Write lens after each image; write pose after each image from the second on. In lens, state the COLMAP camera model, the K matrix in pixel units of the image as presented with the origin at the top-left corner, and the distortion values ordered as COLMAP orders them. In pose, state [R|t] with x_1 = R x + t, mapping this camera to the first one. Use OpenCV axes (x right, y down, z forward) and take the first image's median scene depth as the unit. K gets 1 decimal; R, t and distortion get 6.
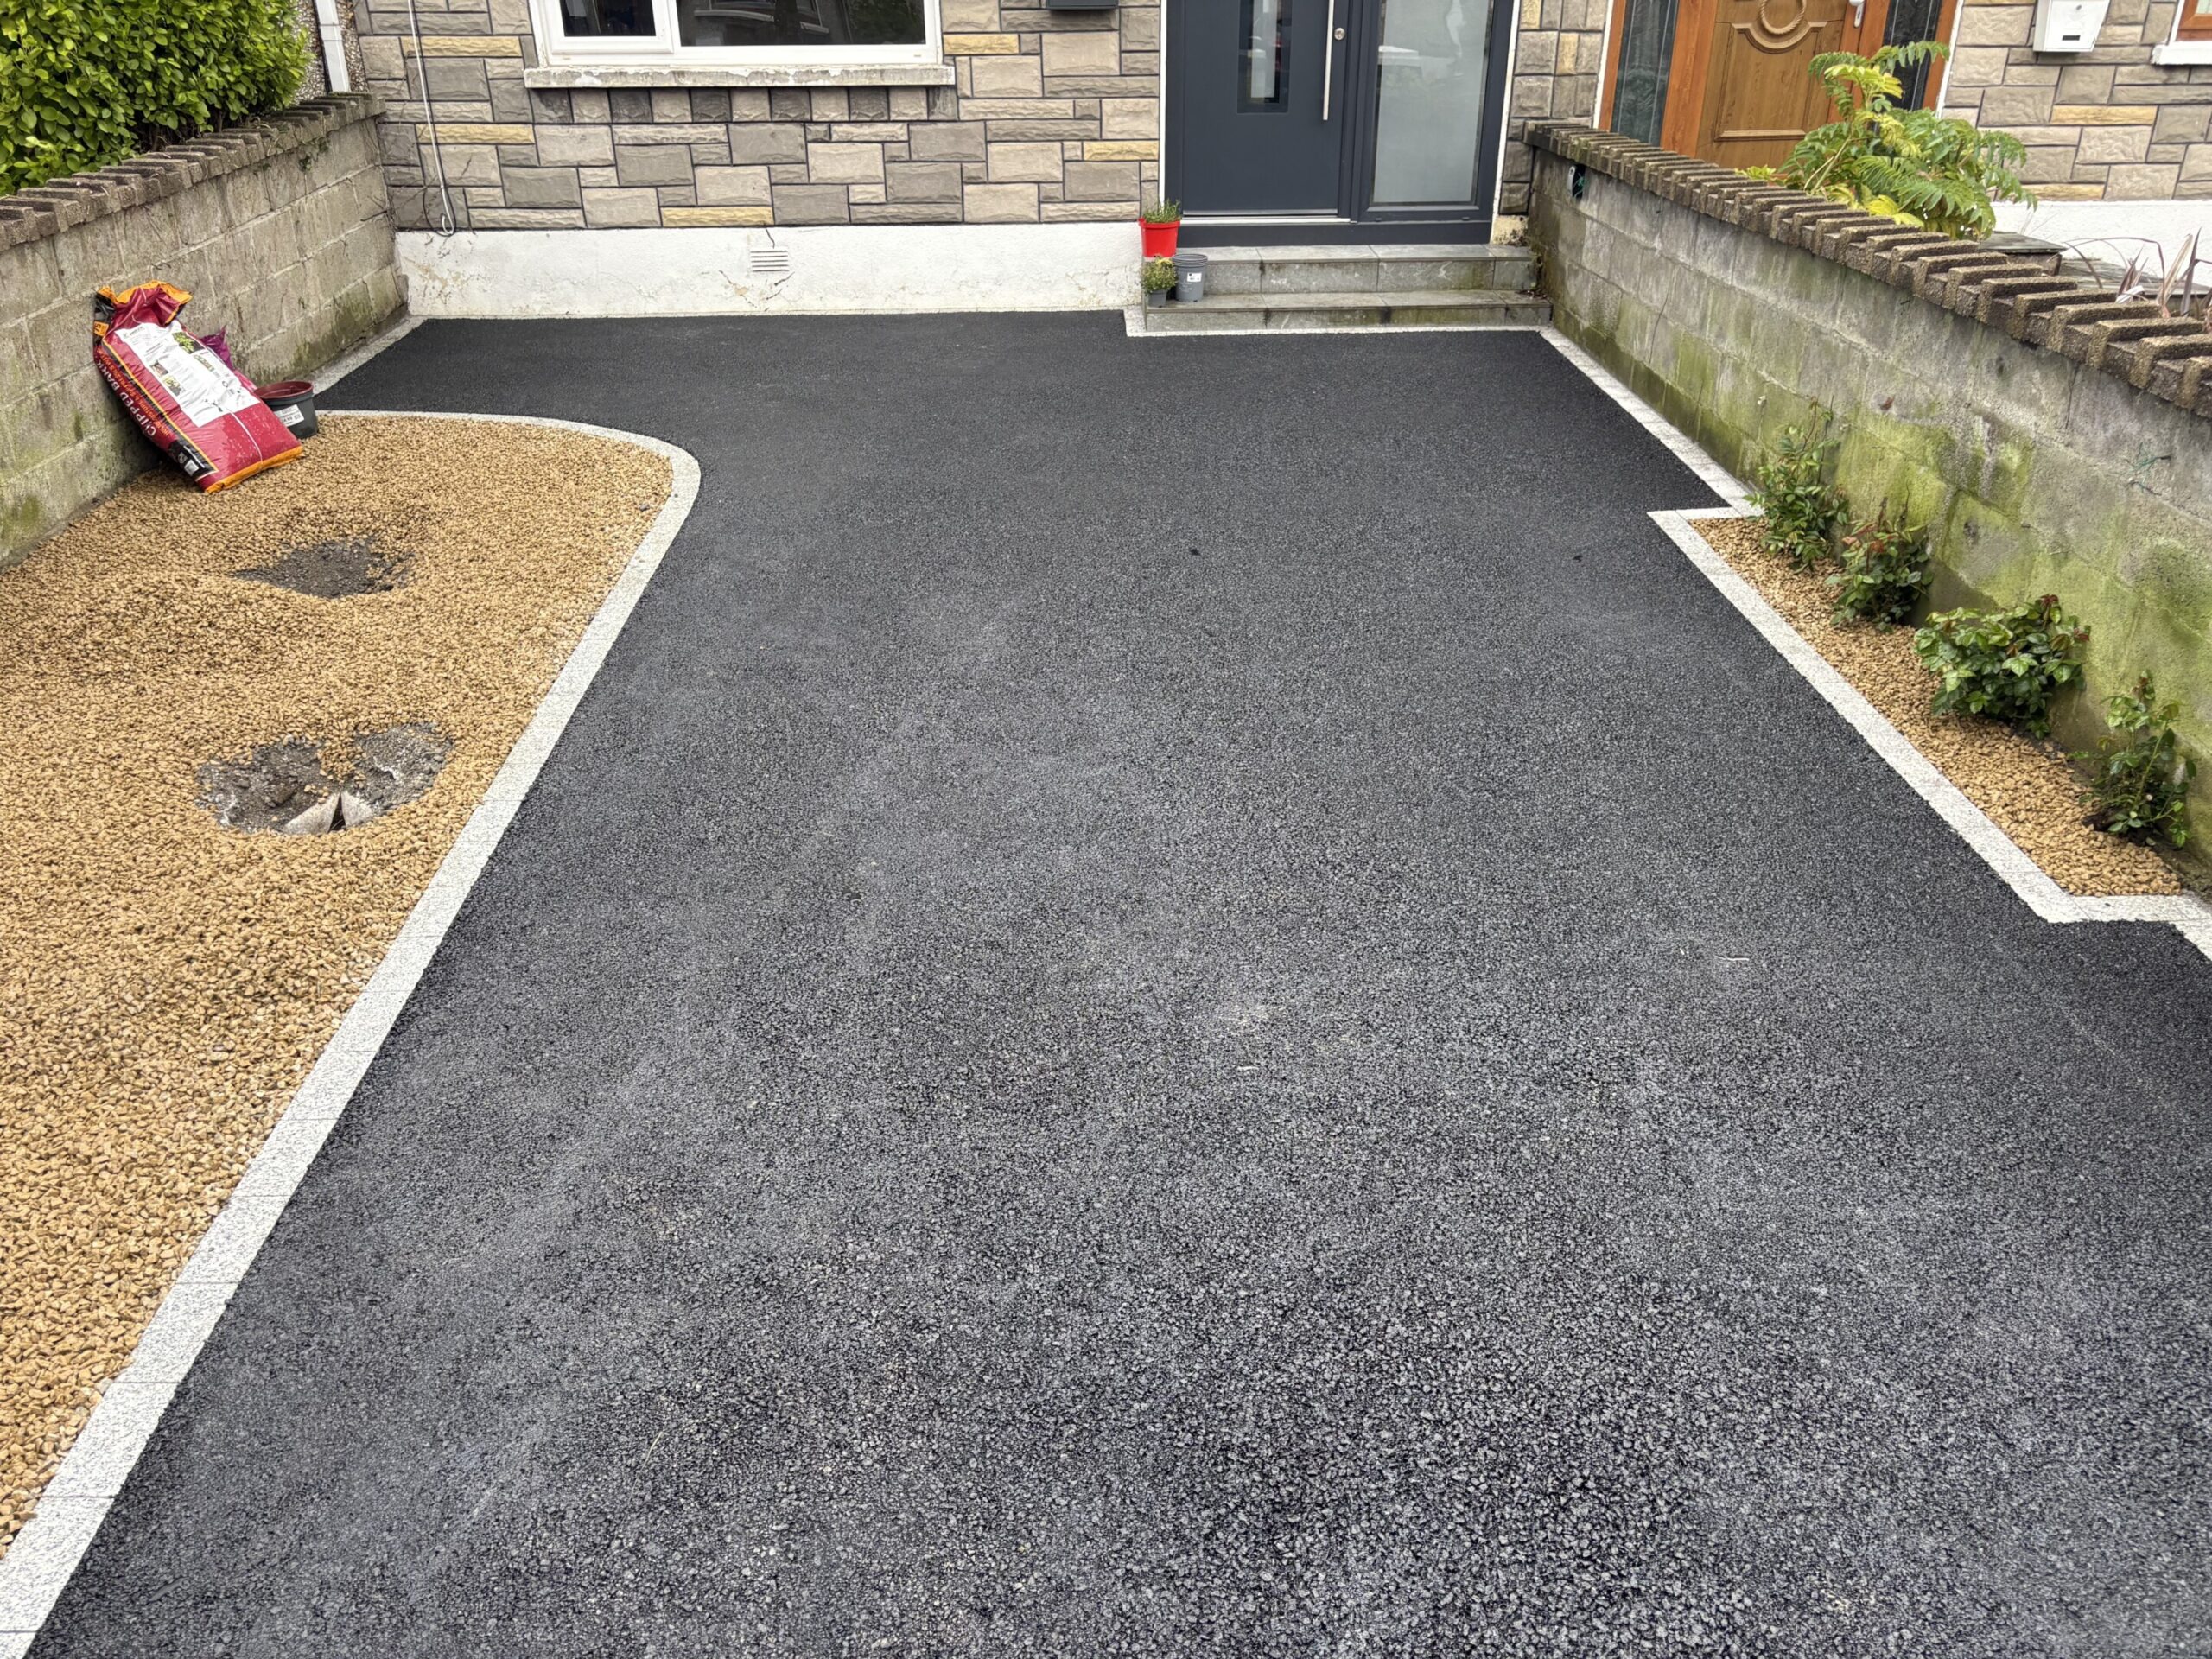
lens RADIAL K [[1668.2, 0, 1092.4], [0, 1668.2, 828.3], [0, 0, 1]] dist [0.050329, -0.051585]
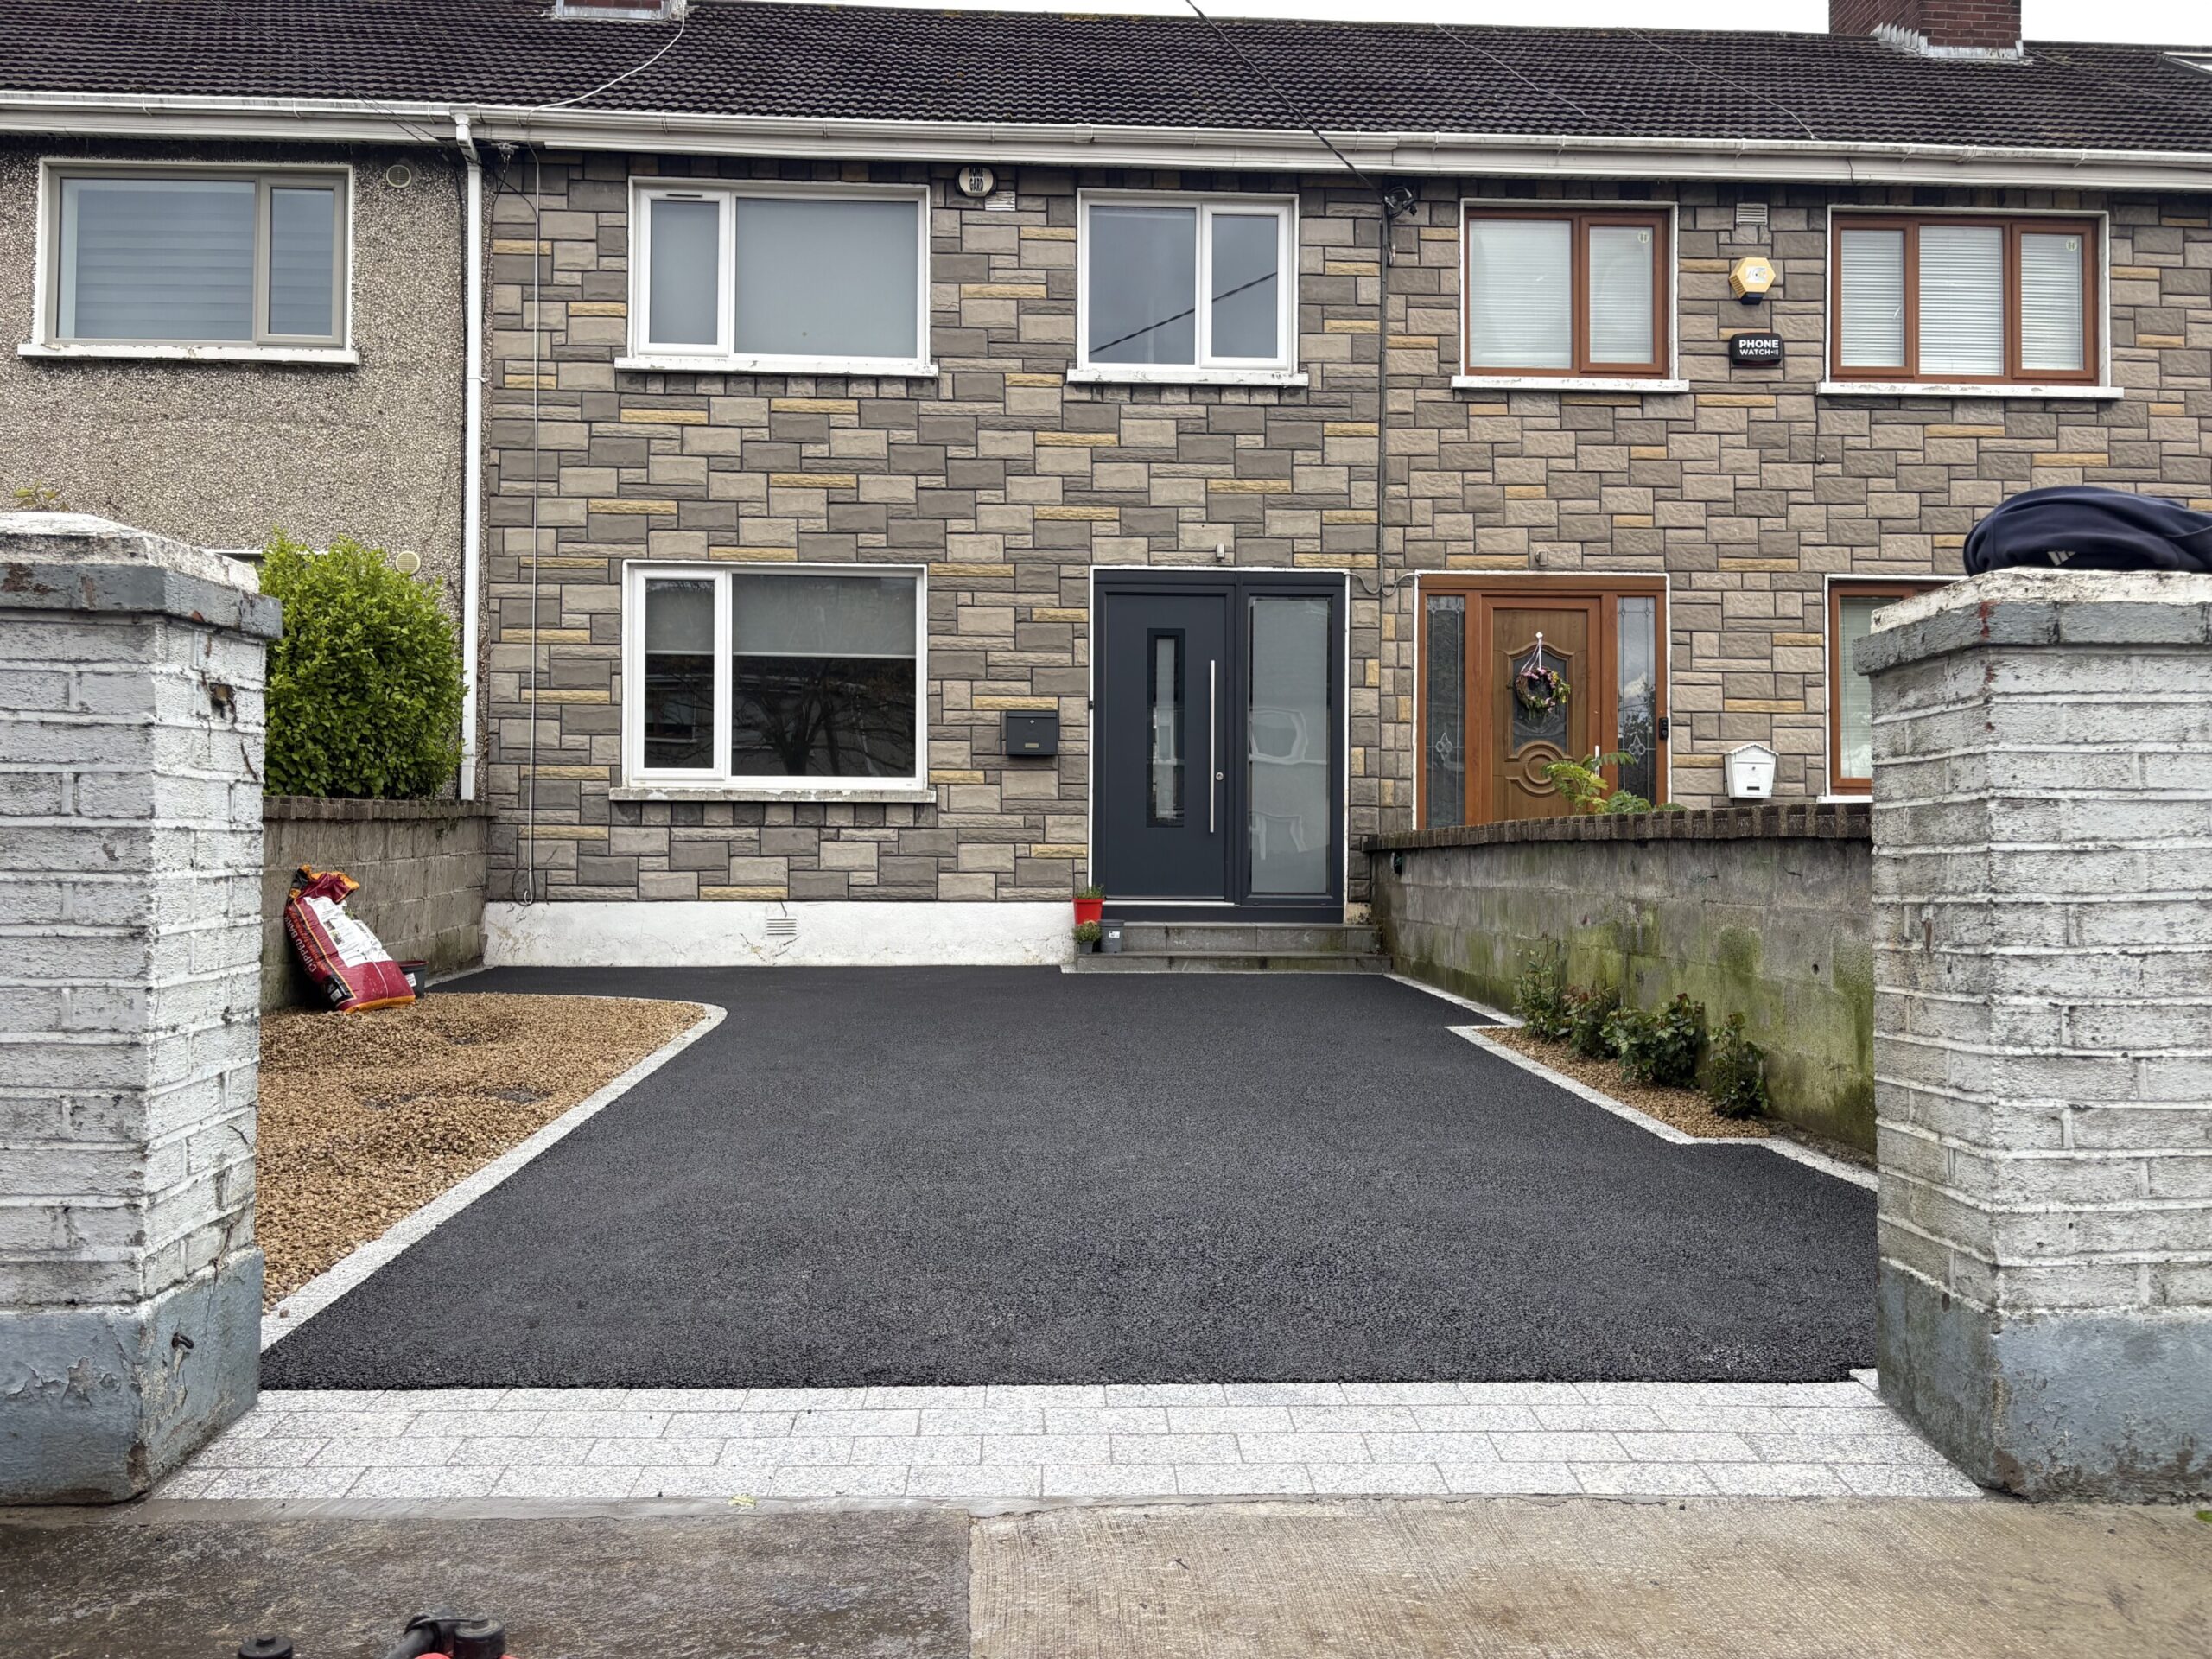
lens RADIAL K [[1668.2, 0, 1105.0], [0, 1668.2, 864.8], [0, 0, 1]] dist [0.050329, -0.051585]
pose [[0.999288, 0.016613, 0.033878, 0.014189], [0.000923, 0.886824, -0.462106, 0.334297], [-0.037721, 0.461809, 0.886177, -0.245858]]
